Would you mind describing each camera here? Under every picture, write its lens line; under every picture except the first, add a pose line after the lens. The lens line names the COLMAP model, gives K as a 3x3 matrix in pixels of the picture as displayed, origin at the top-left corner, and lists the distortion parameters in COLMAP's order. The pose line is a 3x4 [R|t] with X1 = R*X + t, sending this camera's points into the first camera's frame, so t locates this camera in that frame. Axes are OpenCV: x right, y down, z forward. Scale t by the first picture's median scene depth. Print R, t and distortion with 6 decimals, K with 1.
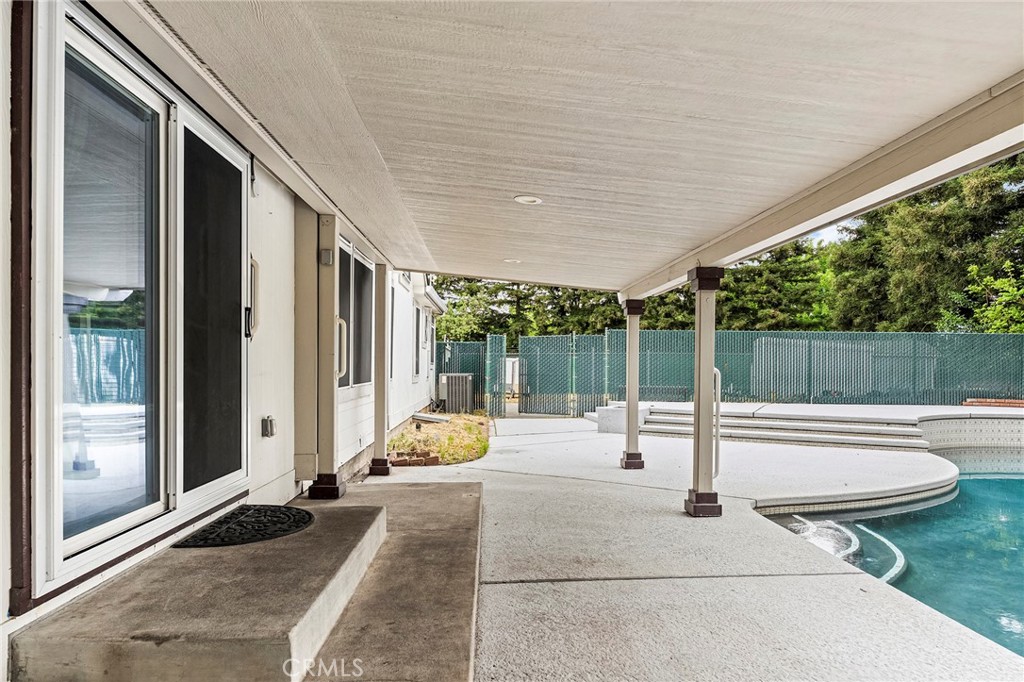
lens RADIAL K [[631.1, 0, 502.4], [0, 631.1, 363.4], [0, 0, 1]] dist [-0.003563, -0.000213]
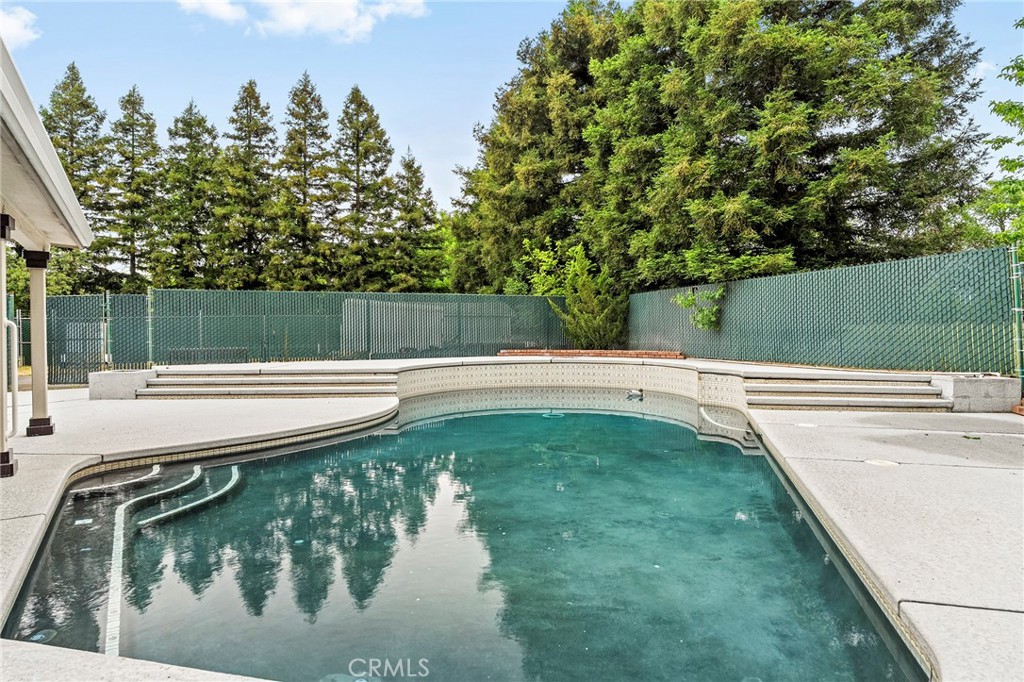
lens RADIAL K [[631.1, 0, 510.3], [0, 631.1, 341.3], [0, 0, 1]] dist [-0.003563, -0.000213]
pose [[0.885040, -0.027596, 0.464696, 0.104447], [0.018053, 0.999525, 0.024973, 0.005130], [-0.465164, -0.013712, 0.885118, -0.034606]]
